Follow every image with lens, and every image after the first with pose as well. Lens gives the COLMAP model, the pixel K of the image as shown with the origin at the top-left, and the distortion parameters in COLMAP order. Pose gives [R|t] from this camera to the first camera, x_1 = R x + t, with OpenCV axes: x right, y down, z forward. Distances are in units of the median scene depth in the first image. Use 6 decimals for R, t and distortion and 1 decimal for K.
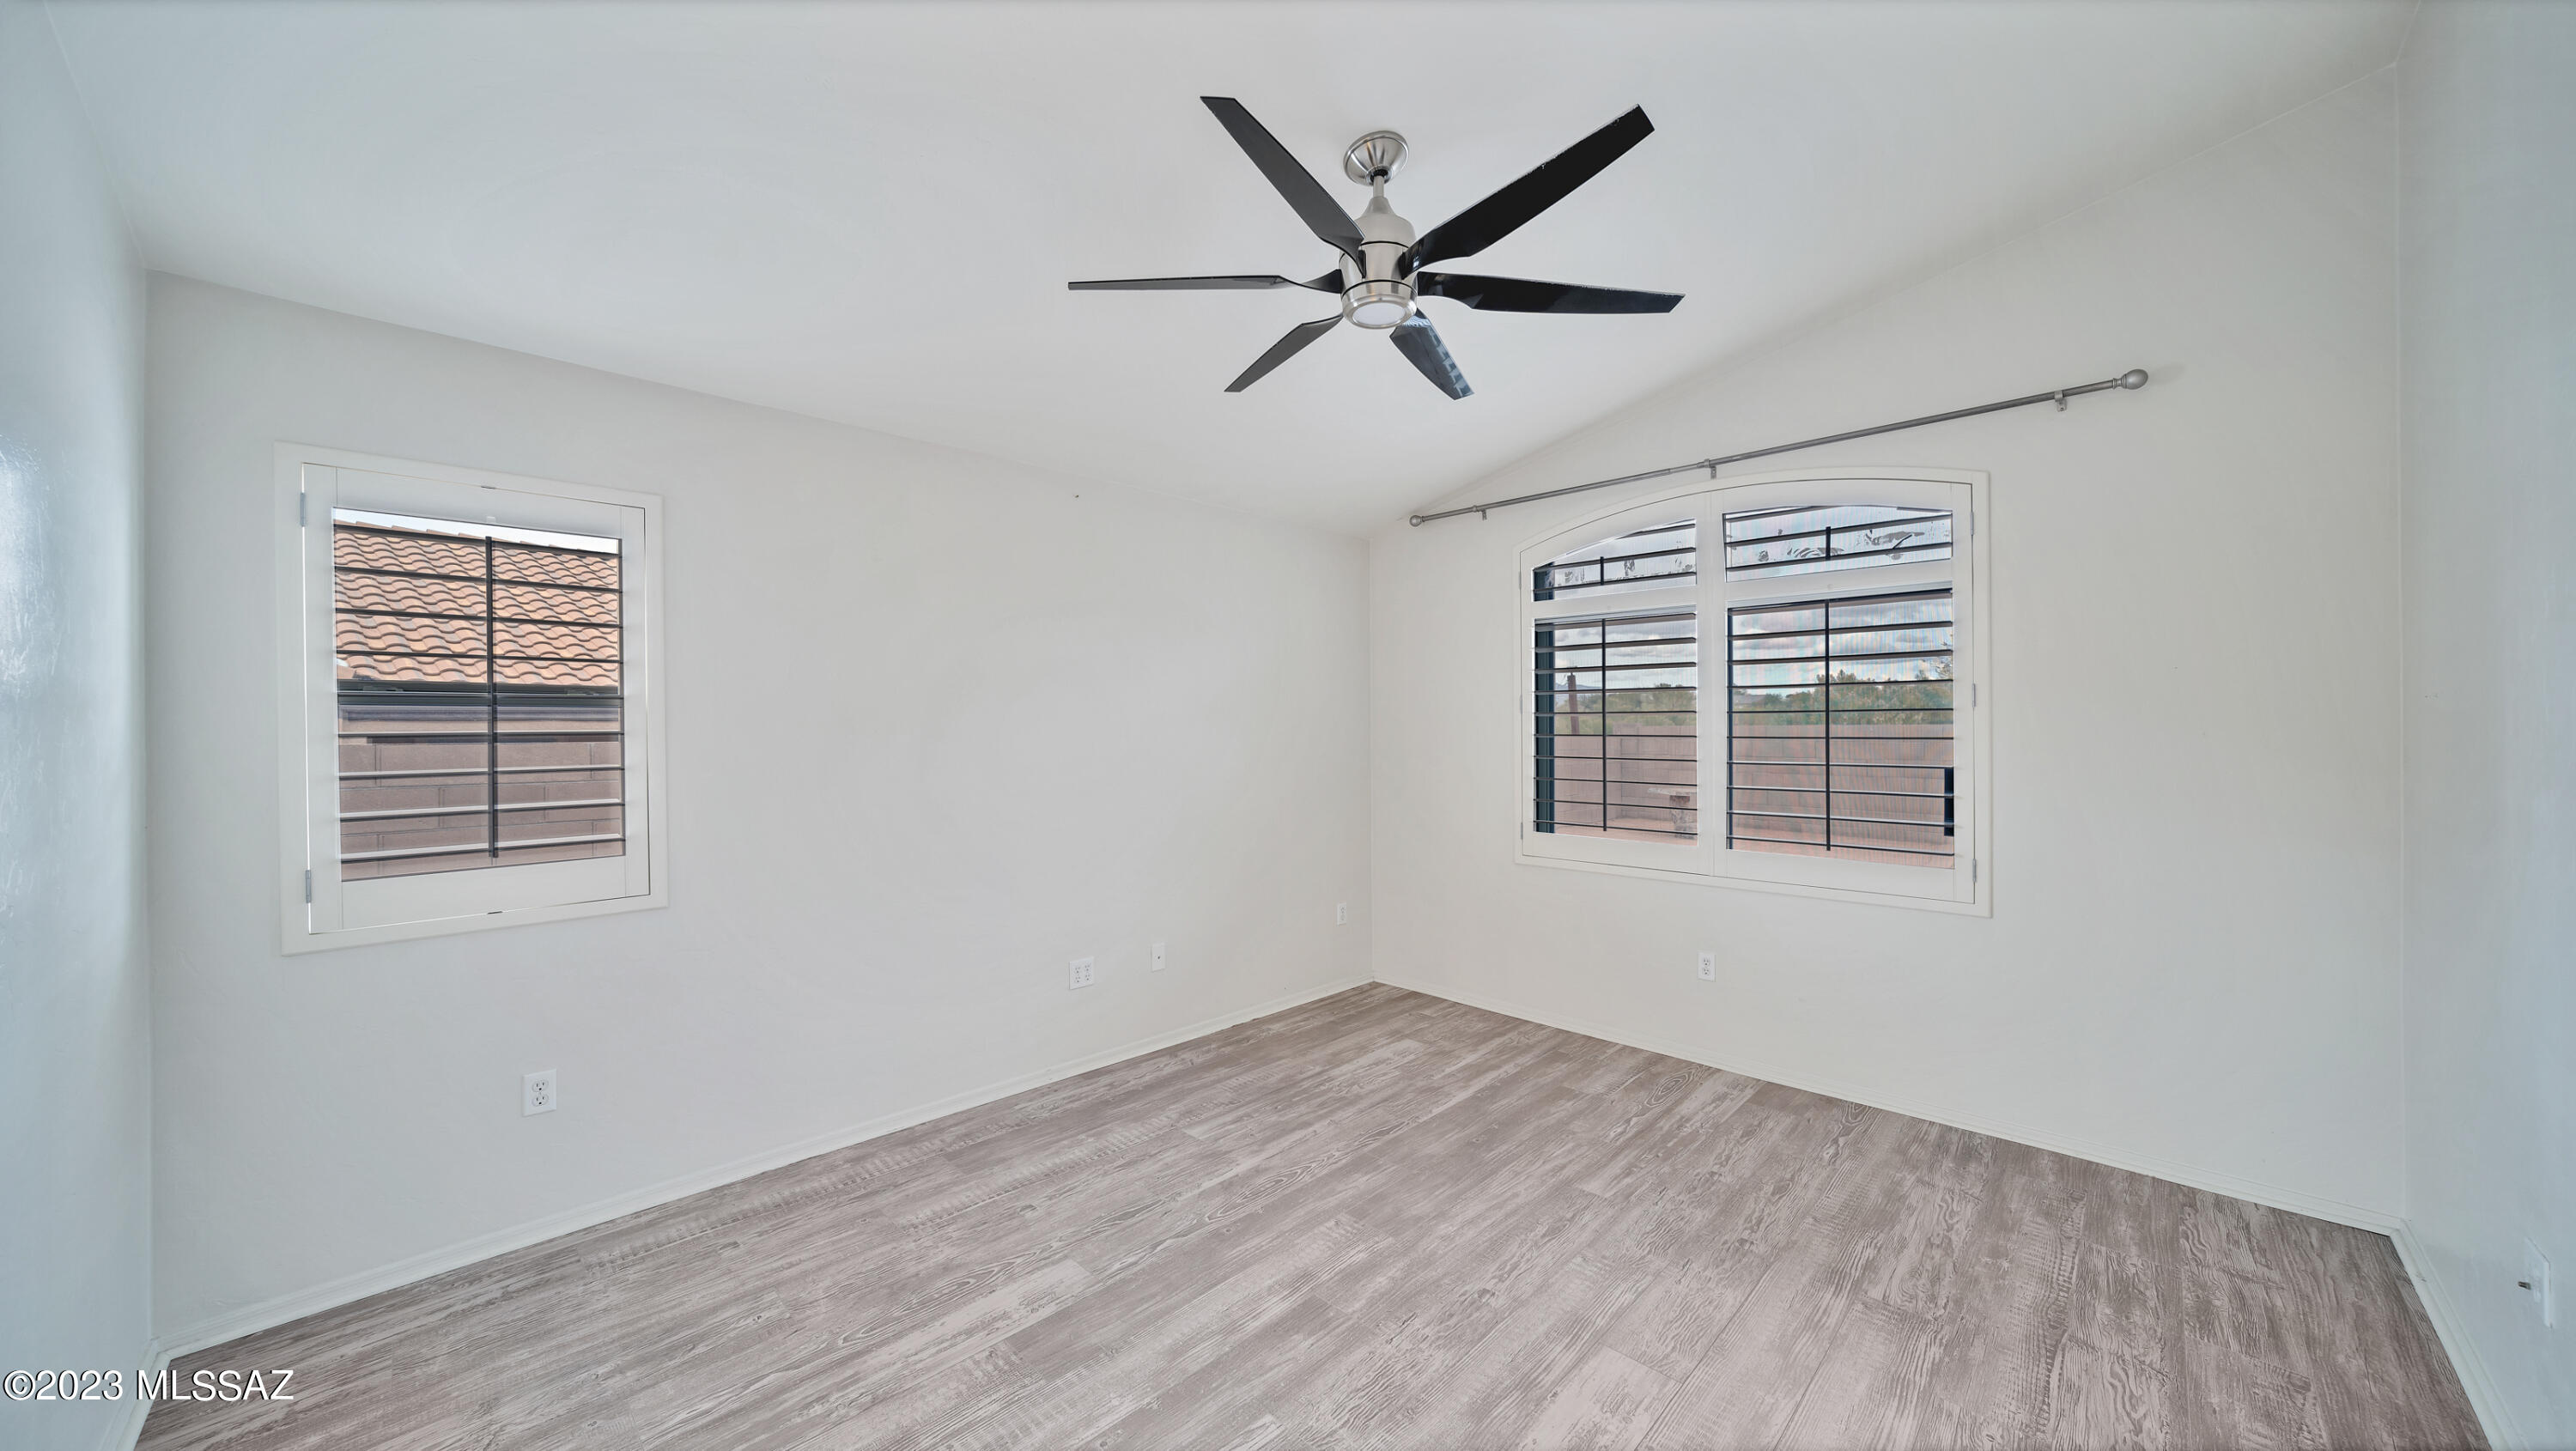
lens RADIAL K [[899.4, 0, 1288.0], [0, 899.4, 725.5], [0, 0, 1]] dist [-0.000527, 0.000053]
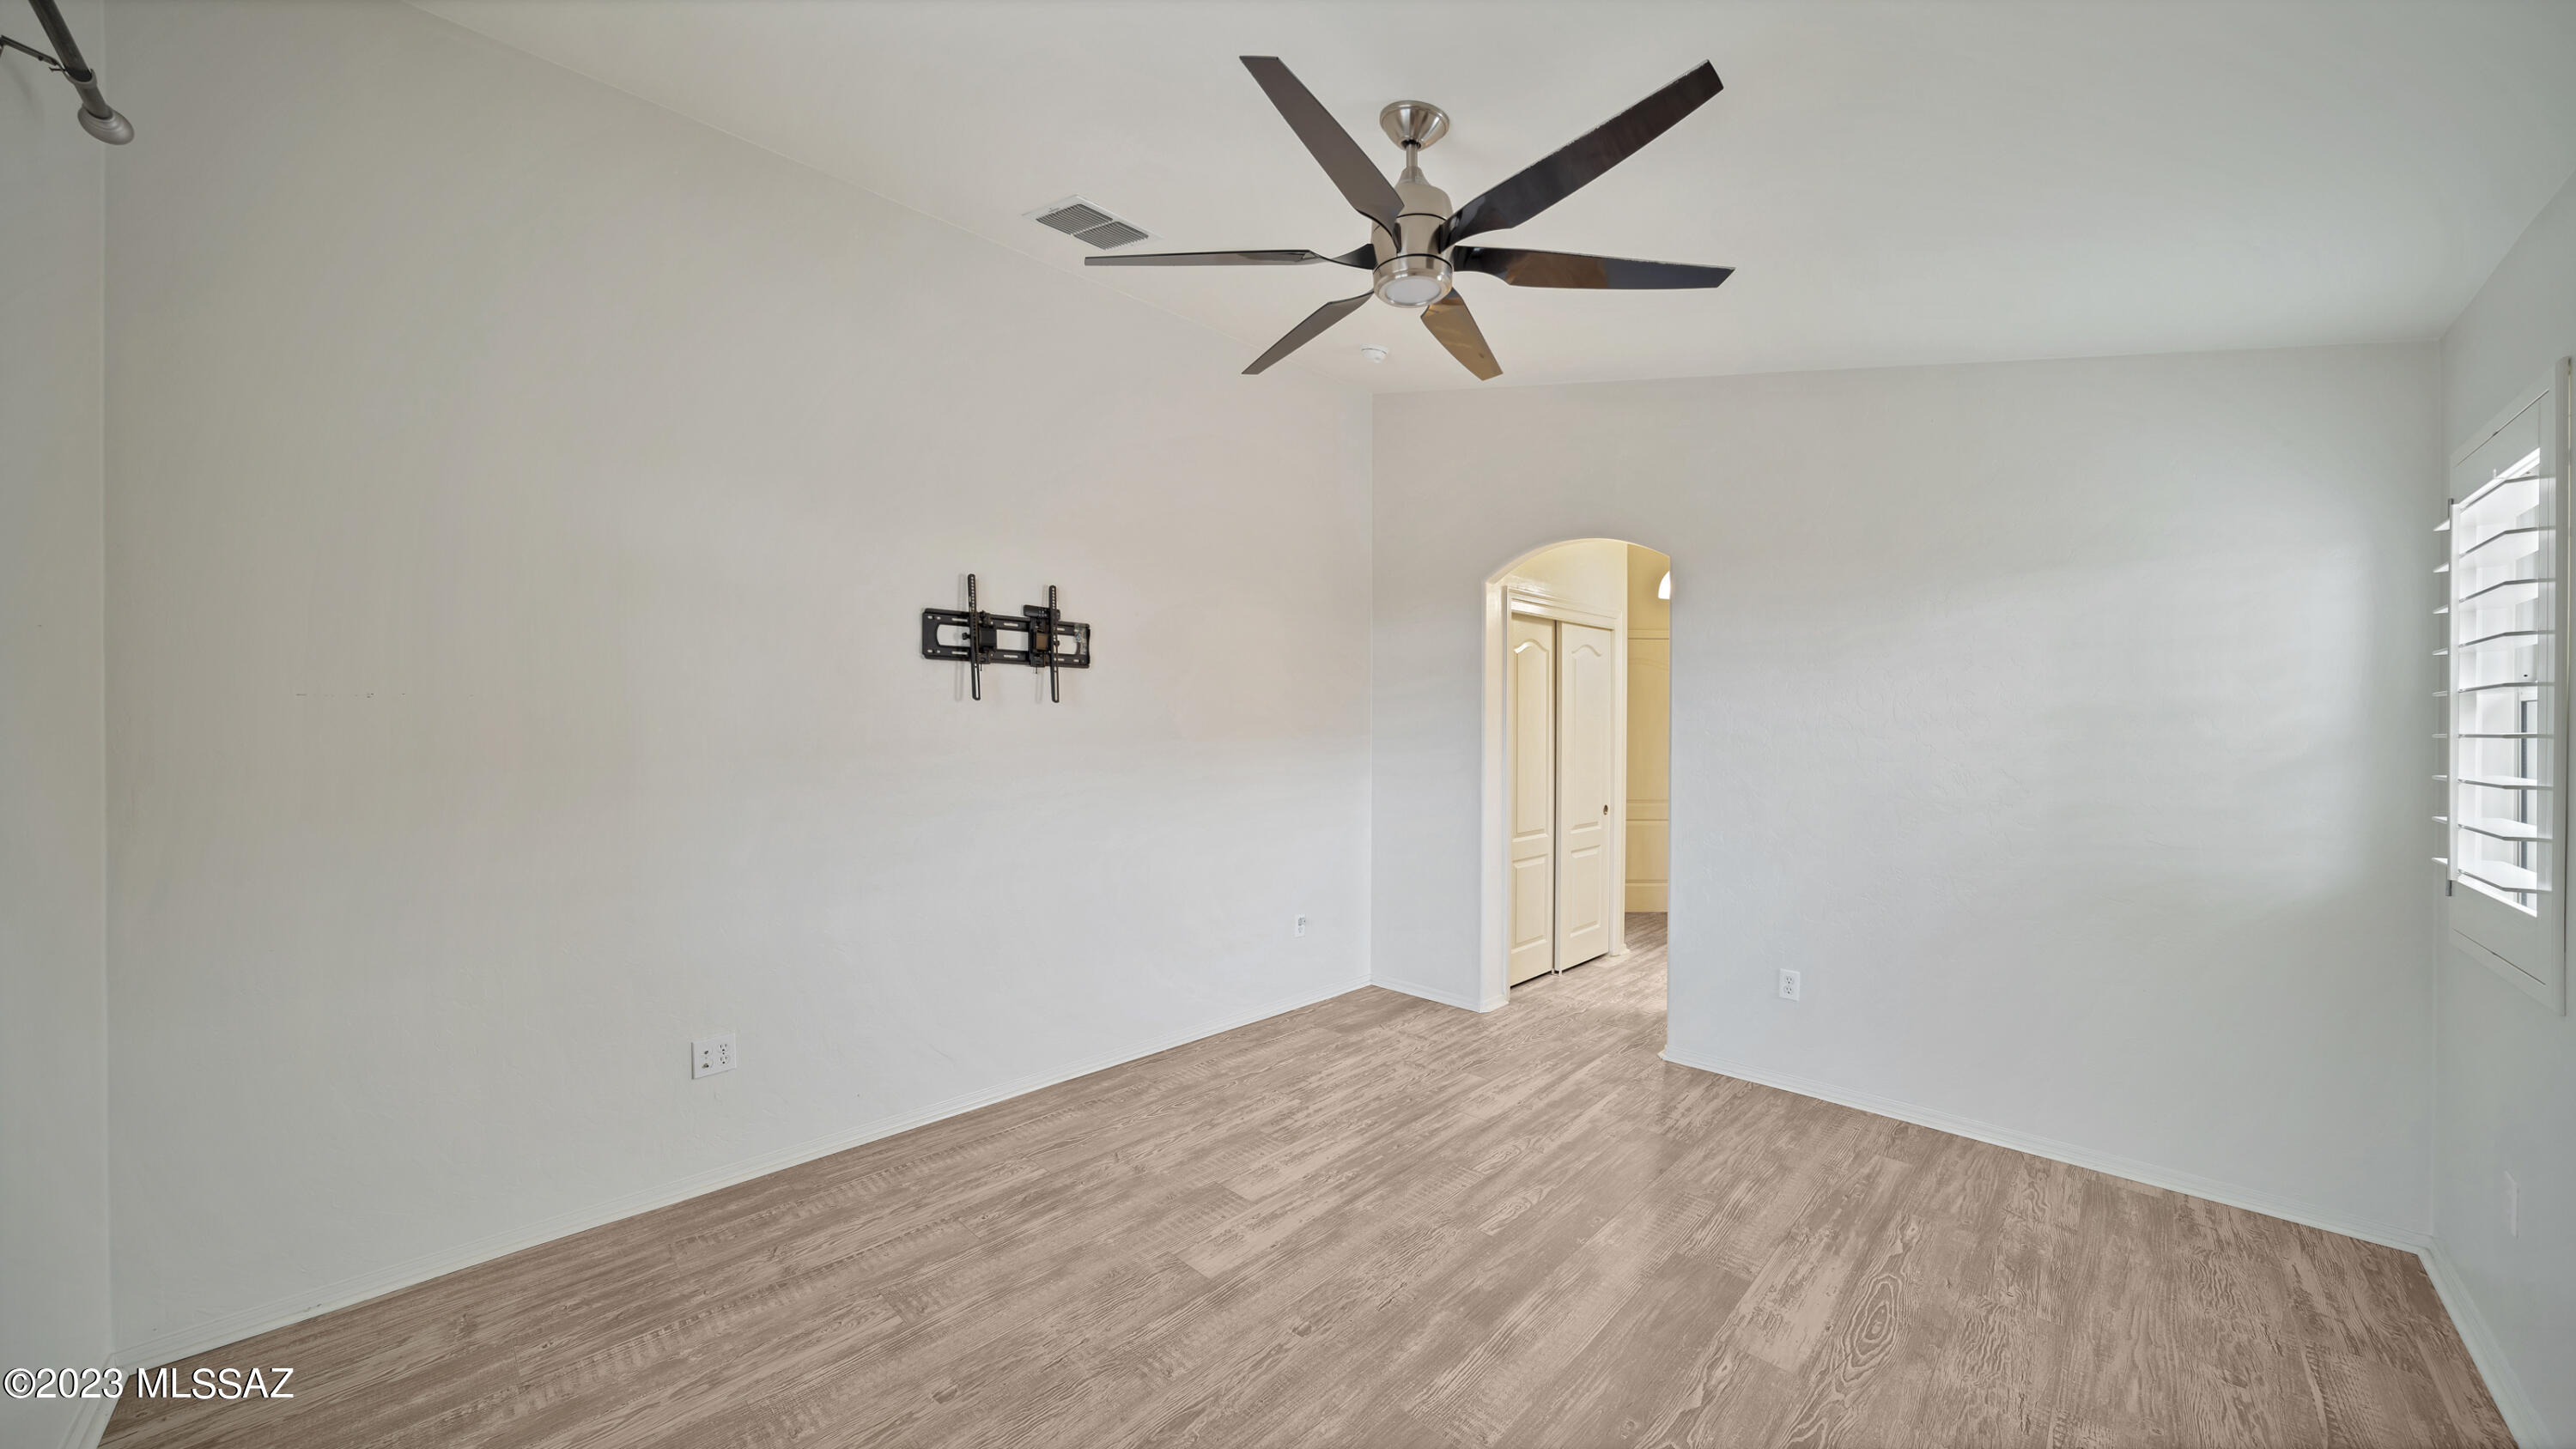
lens RADIAL K [[899.3, 0, 1288.0], [0, 899.3, 724.5], [0, 0, 1]] dist [-0.000527, 0.000053]
pose [[-0.999976, -0.002517, -0.006400, 0.248477], [-0.002521, 0.999997, 0.000614, -0.000342], [0.006398, 0.000630, -0.999979, 1.985349]]
